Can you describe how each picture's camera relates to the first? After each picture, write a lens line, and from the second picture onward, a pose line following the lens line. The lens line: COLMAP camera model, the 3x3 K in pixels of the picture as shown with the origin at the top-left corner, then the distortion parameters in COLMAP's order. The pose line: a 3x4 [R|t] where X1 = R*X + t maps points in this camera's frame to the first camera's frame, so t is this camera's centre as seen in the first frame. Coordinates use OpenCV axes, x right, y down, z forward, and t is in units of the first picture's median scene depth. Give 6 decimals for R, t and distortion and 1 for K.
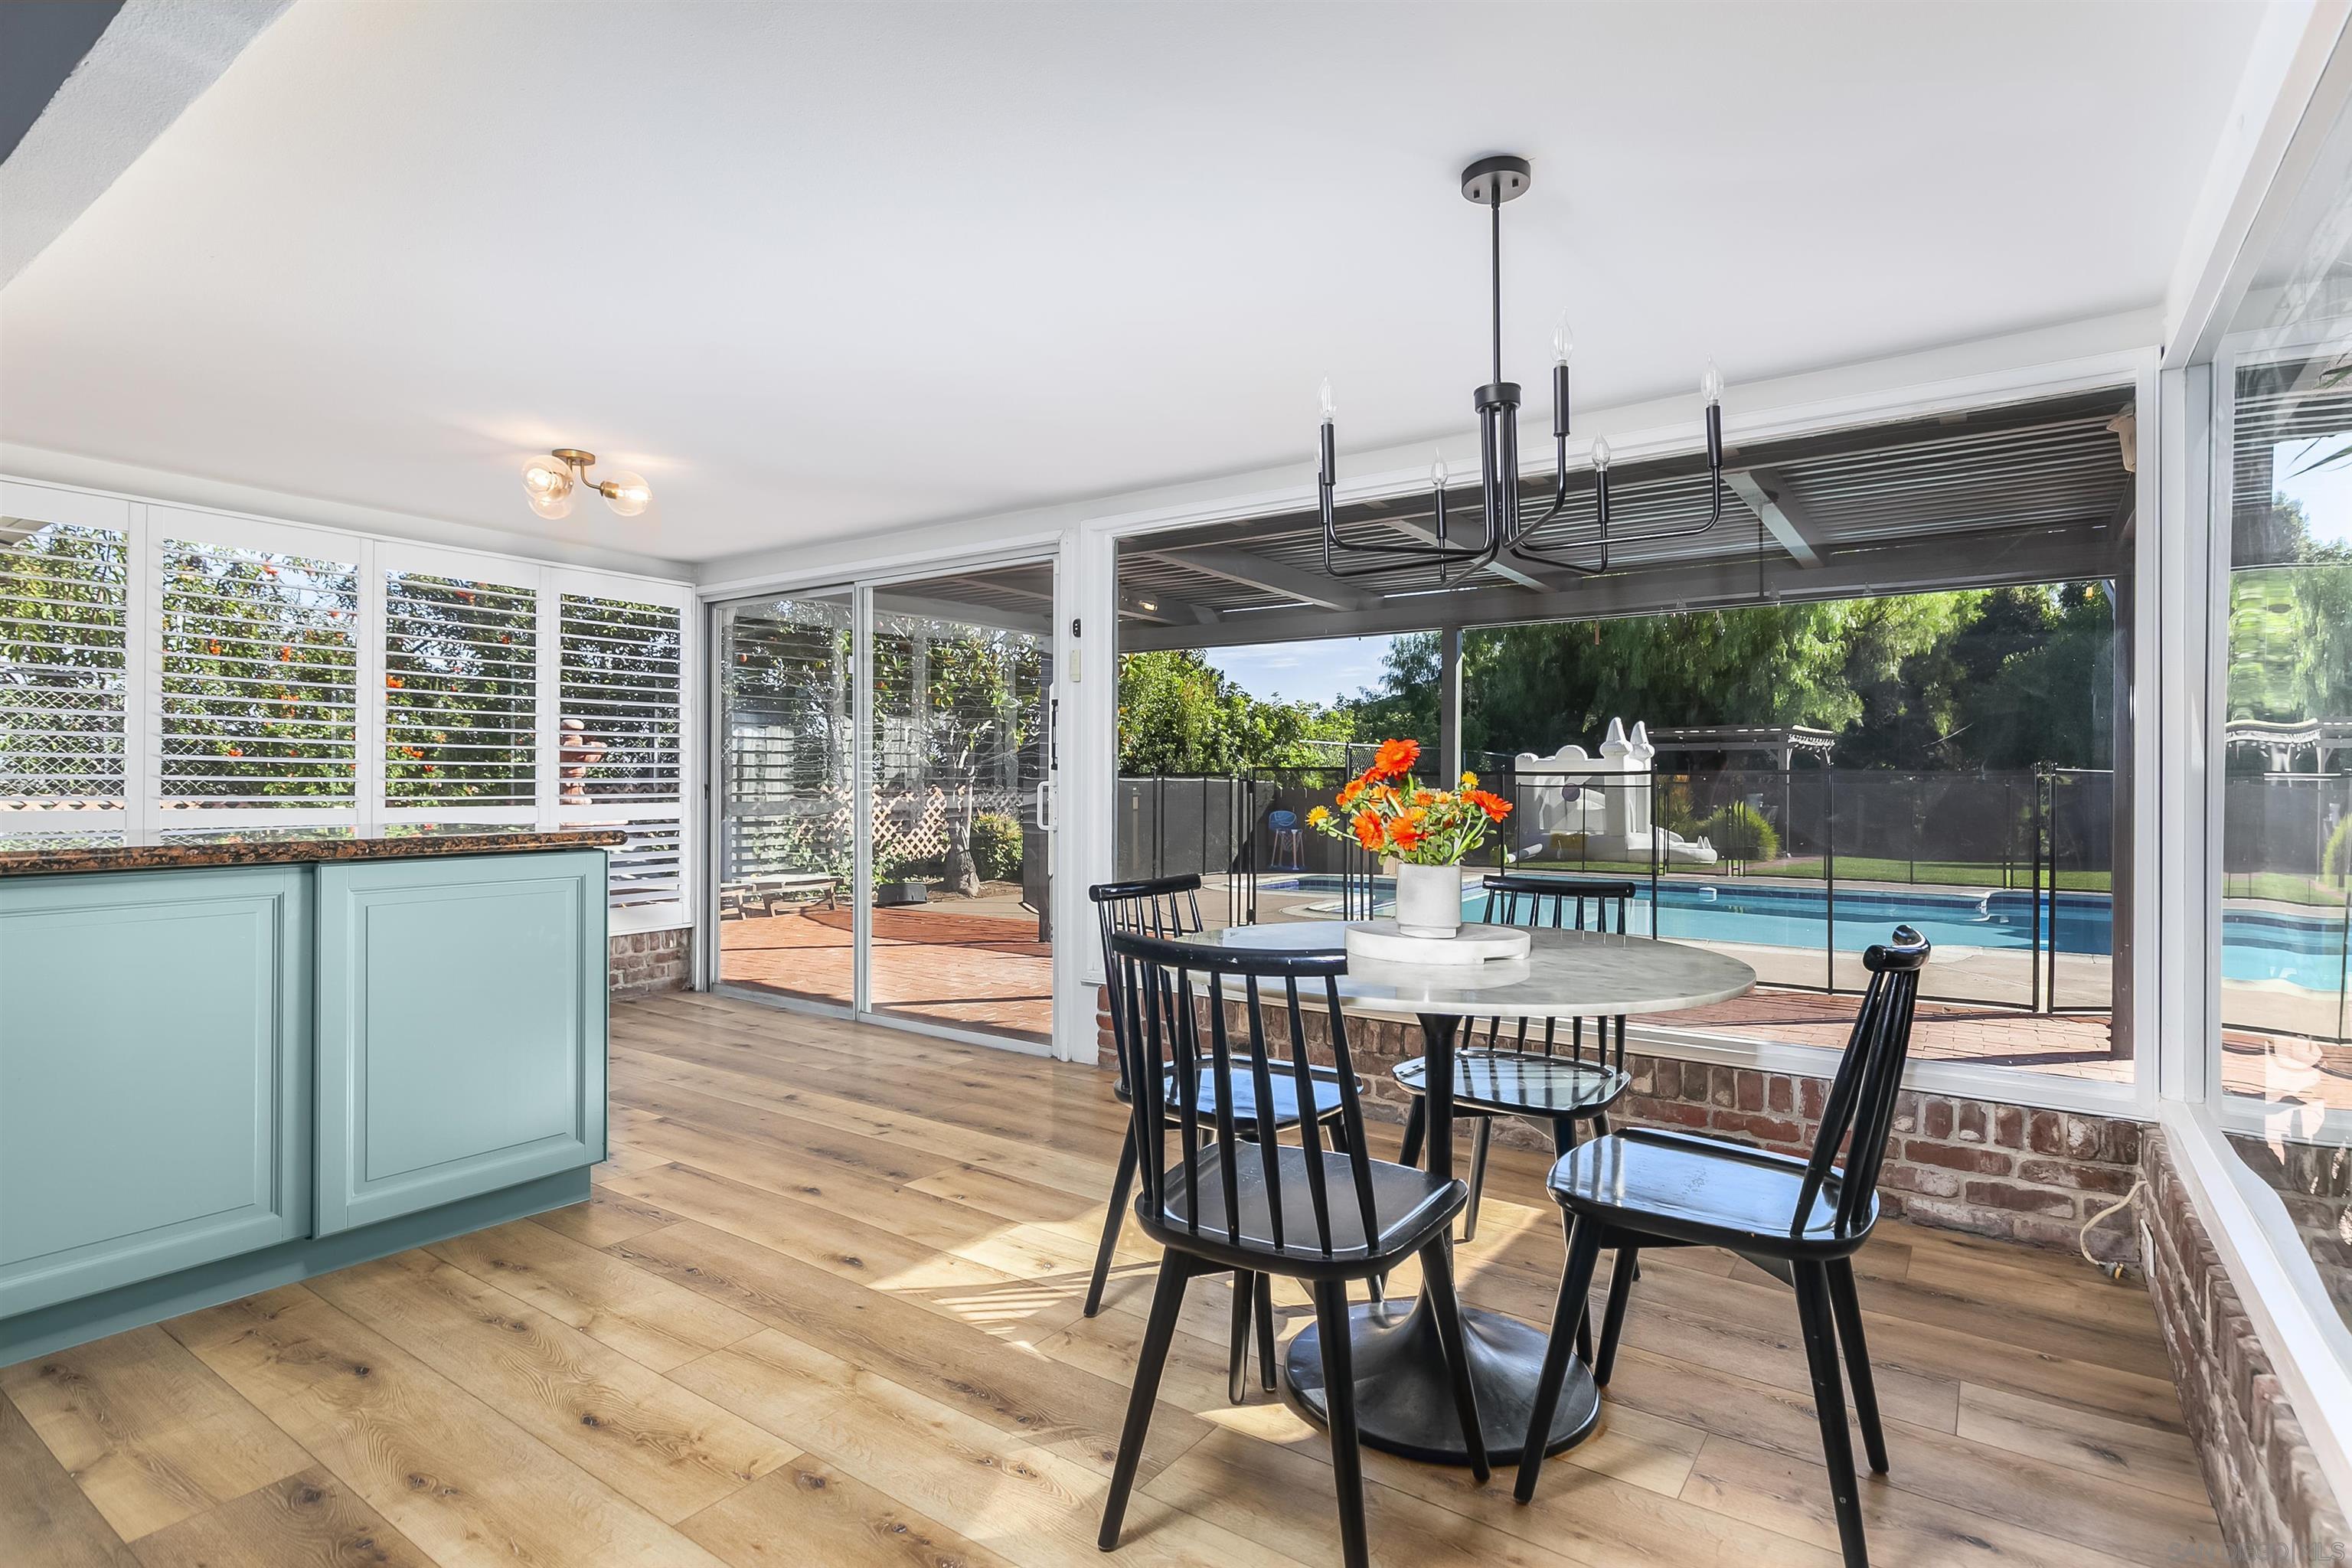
lens RADIAL K [[1181.5, 0, 1181.8], [0, 1181.5, 778.0], [0, 0, 1]] dist [0.004033, 0.000679]
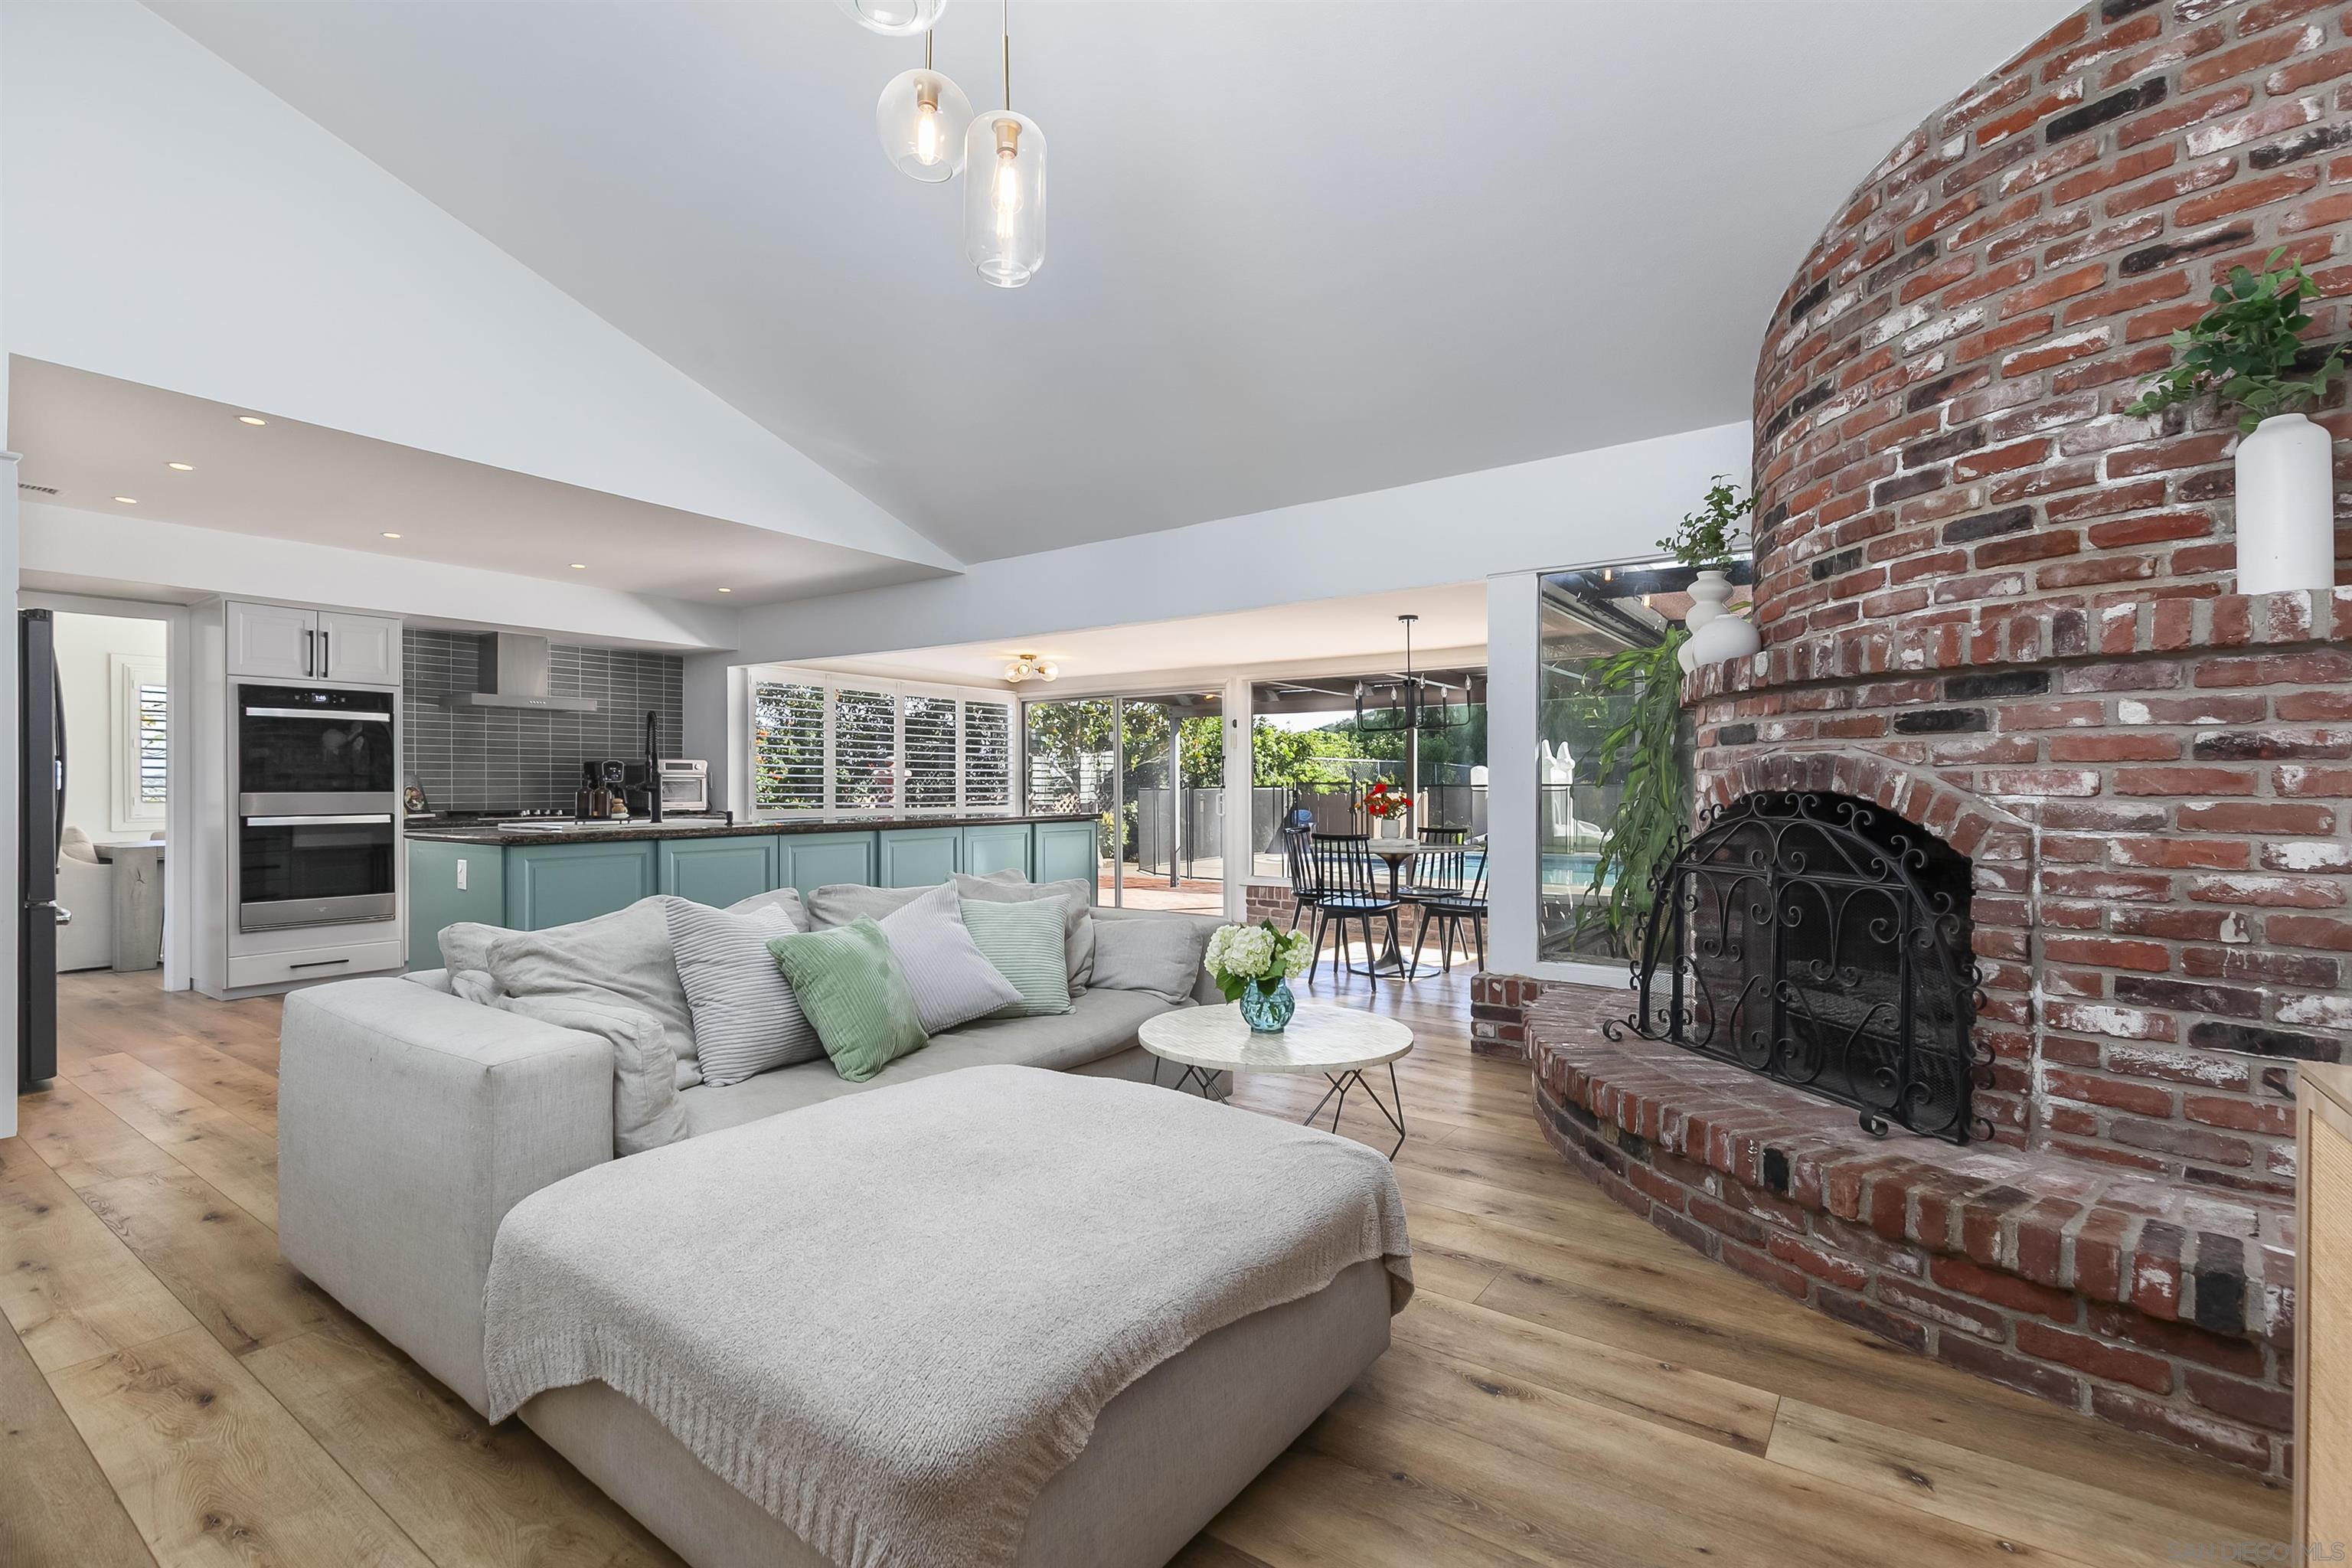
lens RADIAL K [[1070.4, 0, 1190.3], [0, 1070.4, 778.8], [0, 0, 1]] dist [0.008383, -0.001823]
pose [[0.999976, -0.006872, -0.000219, -0.156572], [0.006870, 0.999965, -0.004848, -0.013832], [0.000252, 0.004847, 0.999988, -0.907114]]
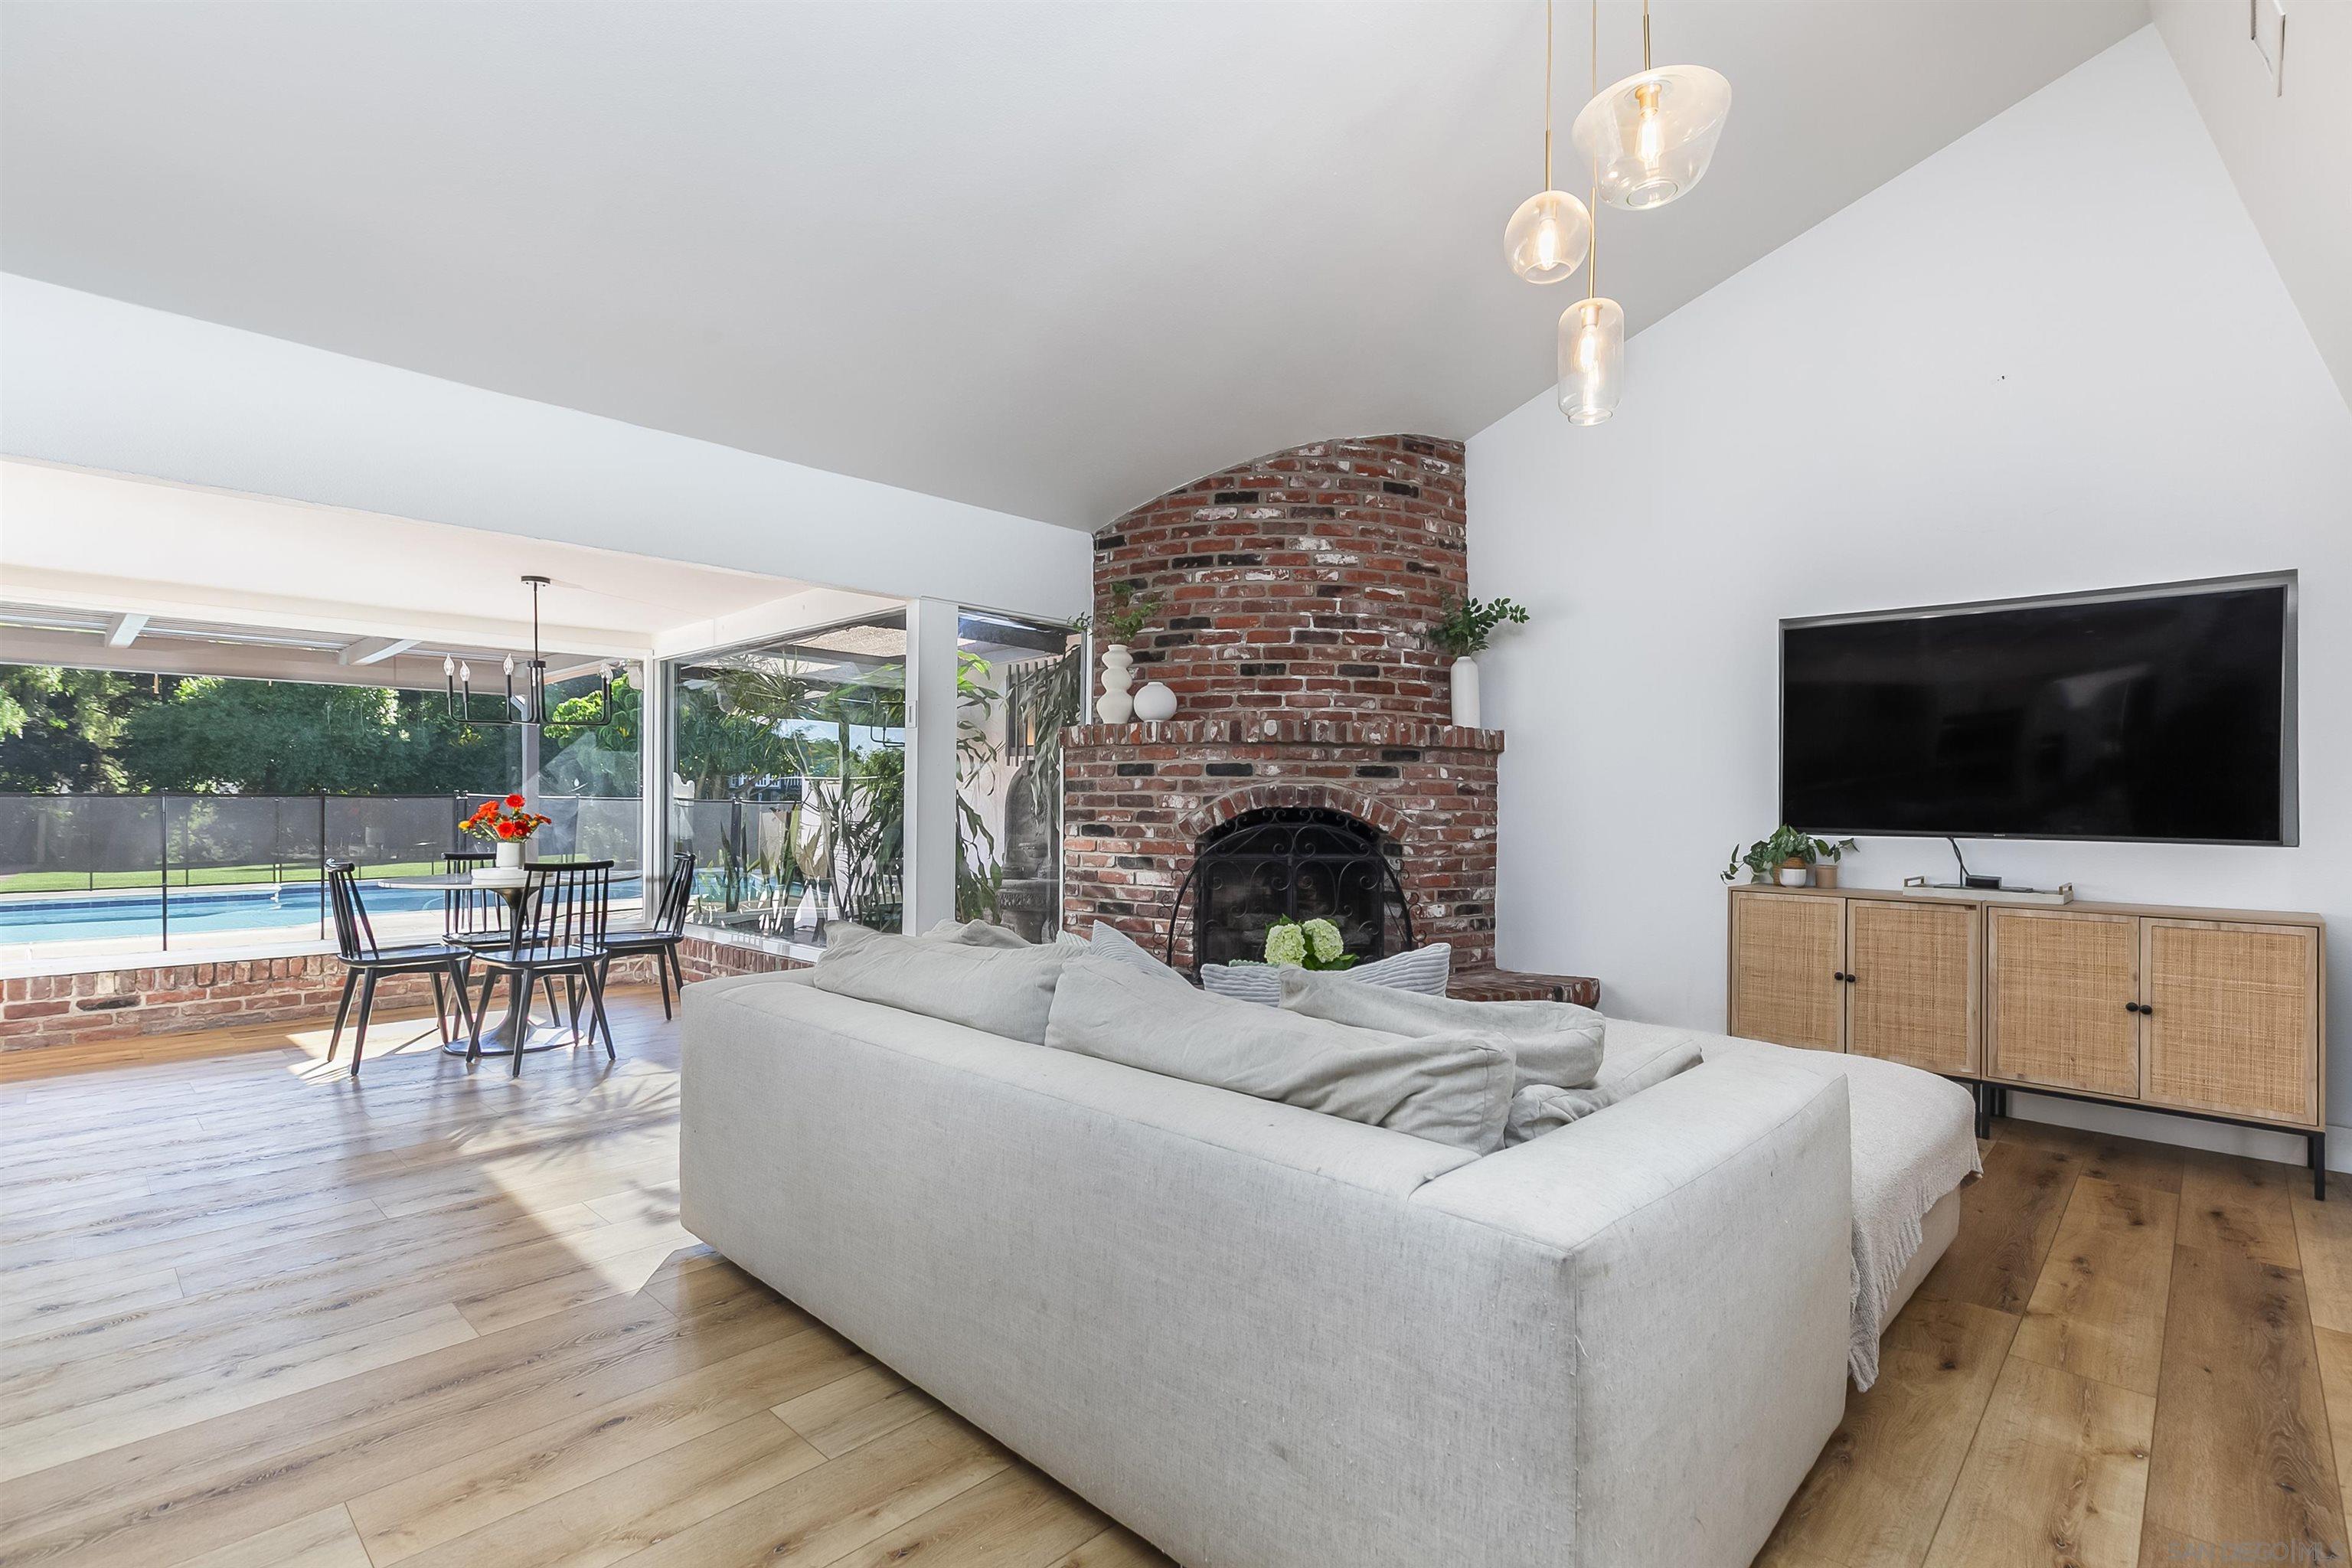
lens RADIAL K [[1070.4, 0, 1201.2], [0, 1070.4, 790.9], [0, 0, 1]] dist [0.008383, -0.001823]
pose [[0.128758, 0.005726, 0.991659, -0.816365], [-0.007932, 0.999957, -0.004744, -0.017703], [-0.991644, -0.007255, 0.128798, -0.343622]]
